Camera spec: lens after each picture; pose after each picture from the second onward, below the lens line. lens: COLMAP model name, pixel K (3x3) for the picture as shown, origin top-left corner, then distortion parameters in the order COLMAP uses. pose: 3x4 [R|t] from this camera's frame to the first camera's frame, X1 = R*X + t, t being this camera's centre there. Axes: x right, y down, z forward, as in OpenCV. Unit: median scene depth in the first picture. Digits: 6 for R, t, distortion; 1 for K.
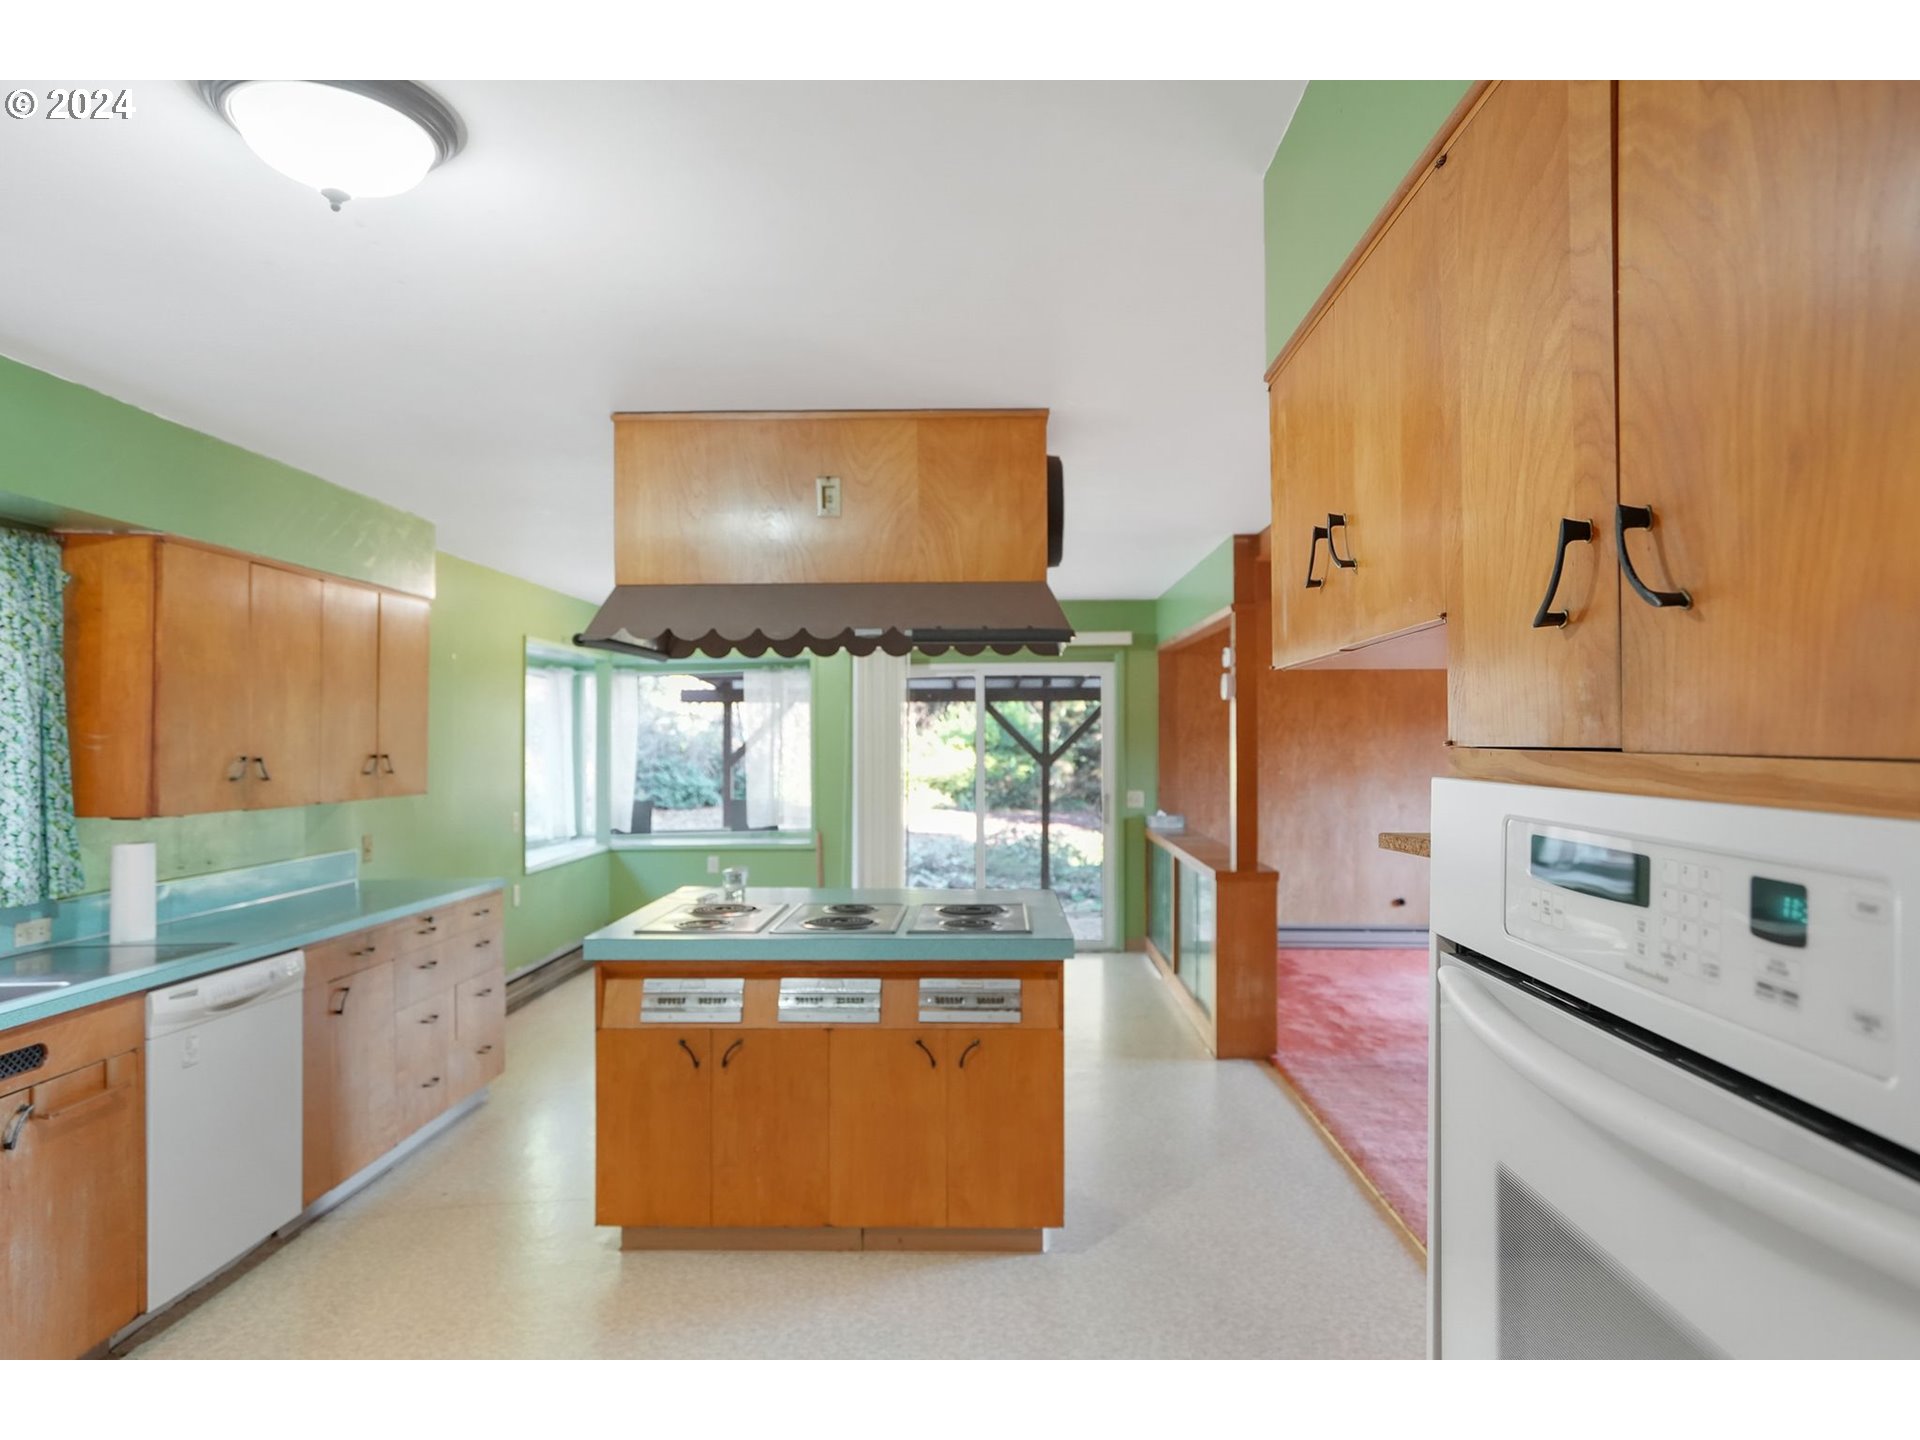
lens RADIAL K [[1269.9, 0, 960.0], [0, 1269.9, 720.0], [0, 0, 1]] dist [0.005097, 0.000650]
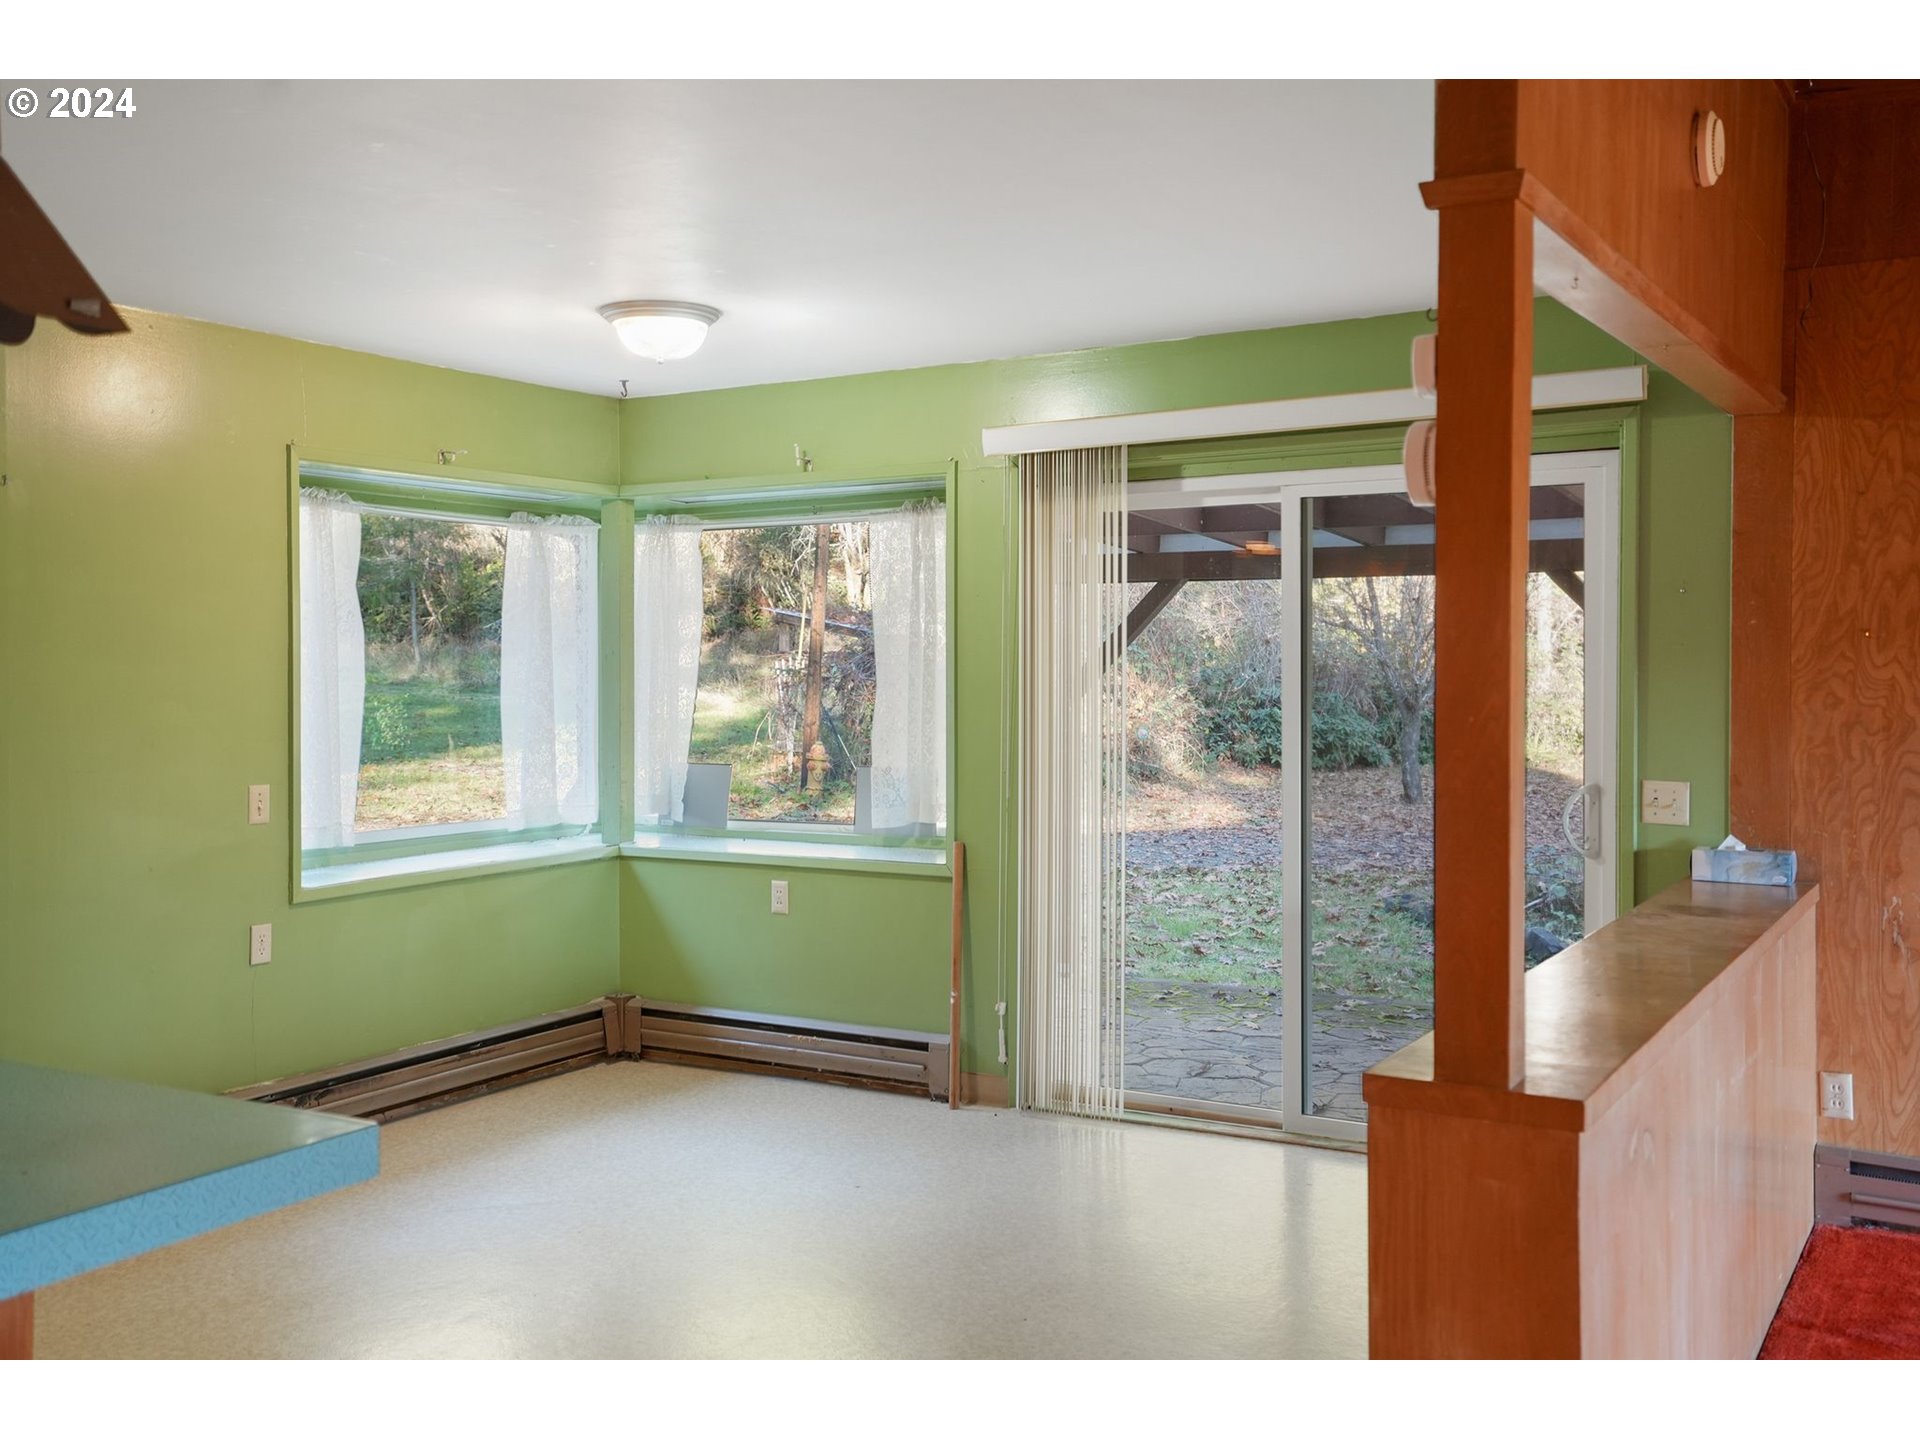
lens RADIAL K [[1857.7, 0, 962.0], [0, 1857.7, 673.1], [0, 0, 1]] dist [0.100273, -0.000657]
pose [[0.861635, 0.005647, -0.507496, 0.245045], [0.006322, 0.999741, 0.021858, 0.009357], [0.507488, -0.022042, 0.861377, 0.400823]]
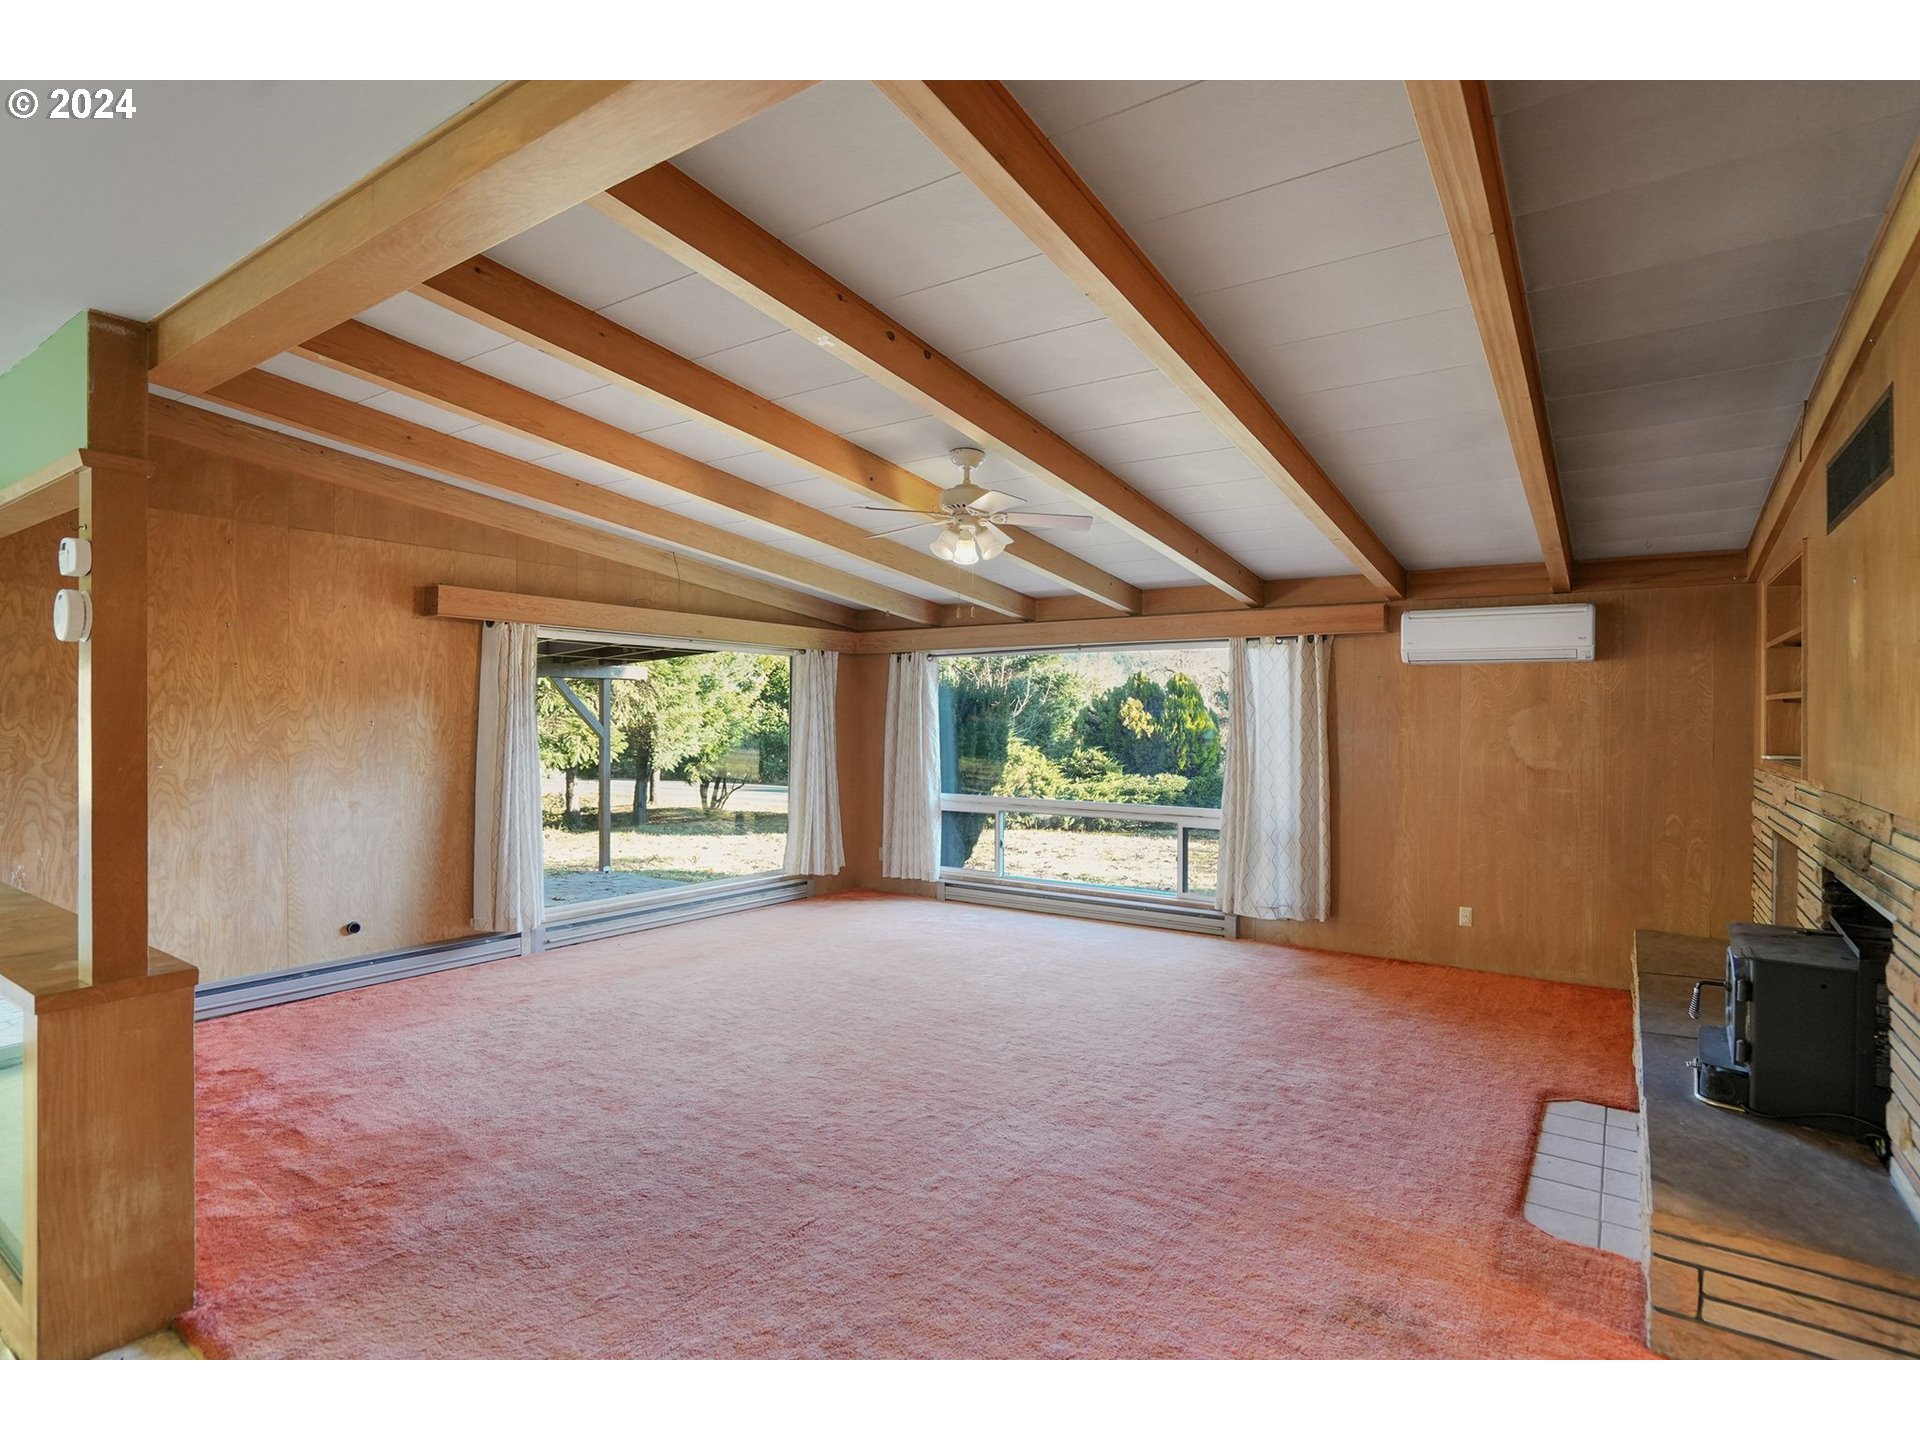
lens RADIAL K [[974.4, 0, 960.0], [0, 974.4, 720.0], [0, 0, 1]] dist [0.002783, 0.001019]
pose [[0.567131, -0.001383, 0.823627, 0.066890], [-0.013358, 0.999852, 0.010877, 0.005329], [-0.823519, -0.017170, 0.567028, 0.360309]]
